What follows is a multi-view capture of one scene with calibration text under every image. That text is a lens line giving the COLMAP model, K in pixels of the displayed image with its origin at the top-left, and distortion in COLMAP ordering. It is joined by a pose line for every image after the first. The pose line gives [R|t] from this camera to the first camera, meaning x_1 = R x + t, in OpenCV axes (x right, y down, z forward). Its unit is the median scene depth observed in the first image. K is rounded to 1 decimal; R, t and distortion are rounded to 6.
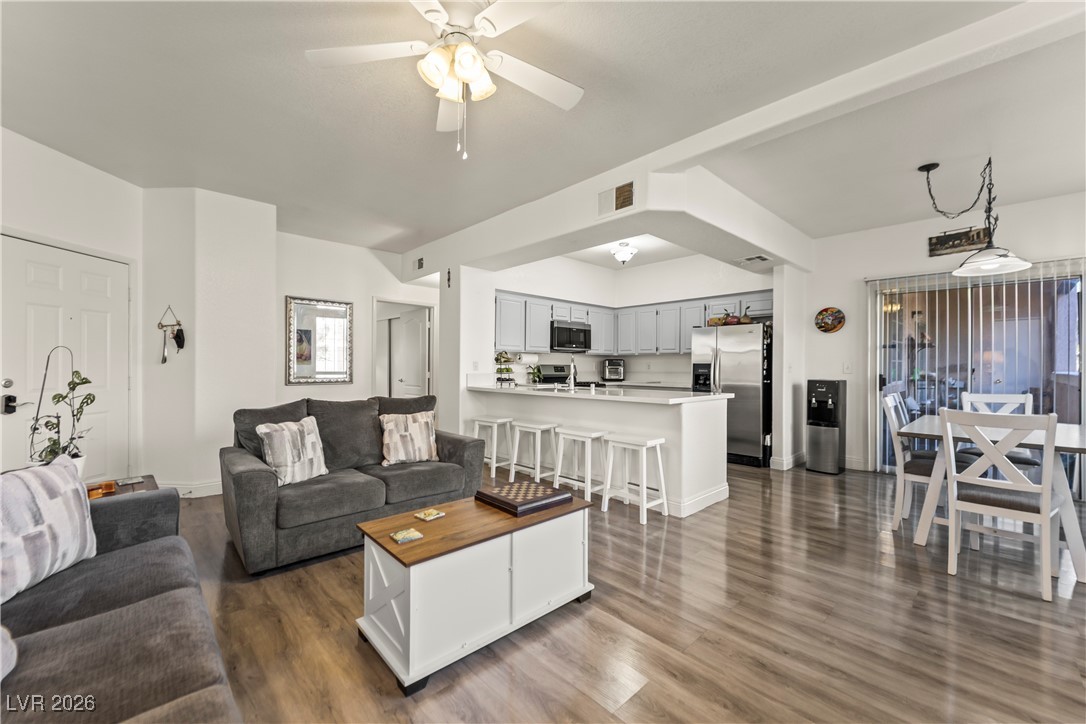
lens RADIAL K [[429.2, 0, 549.1], [0, 429.2, 365.2], [0, 0, 1]] dist [0.008651, -0.001907]
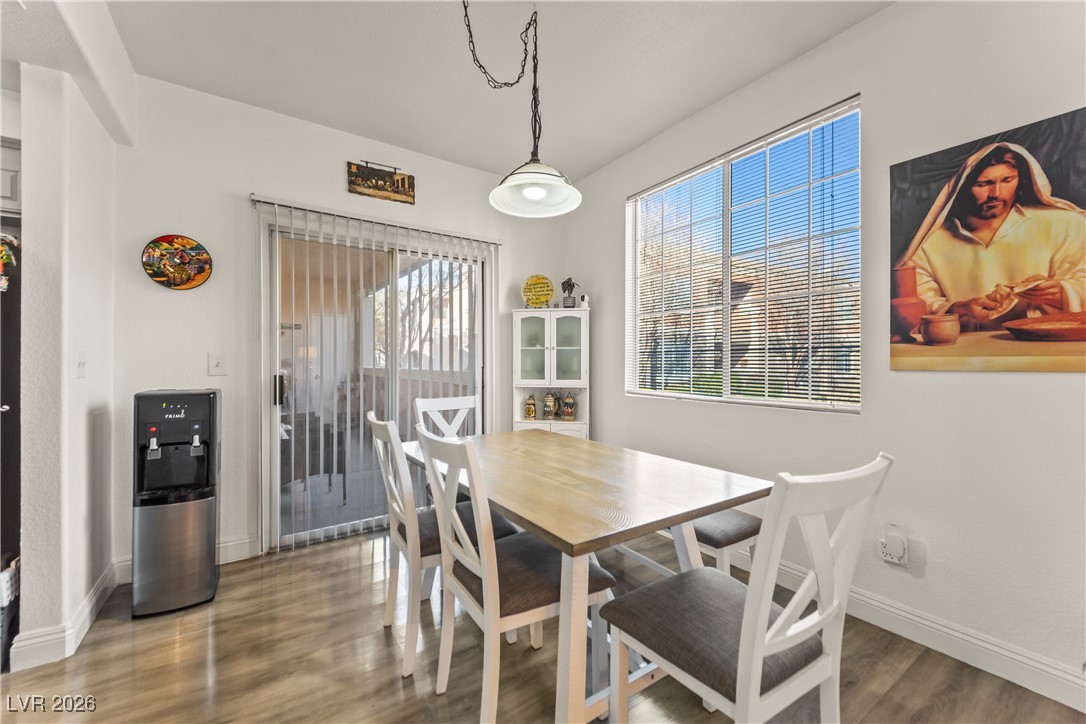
lens RADIAL K [[429.2, 0, 549.2], [0, 429.2, 366.2], [0, 0, 1]] dist [0.008651, -0.001907]
pose [[0.158552, -0.015650, 0.987227, 0.265644], [0.003910, 0.999876, 0.015223, 0.002428], [-0.987343, 0.001447, 0.158593, 0.558085]]
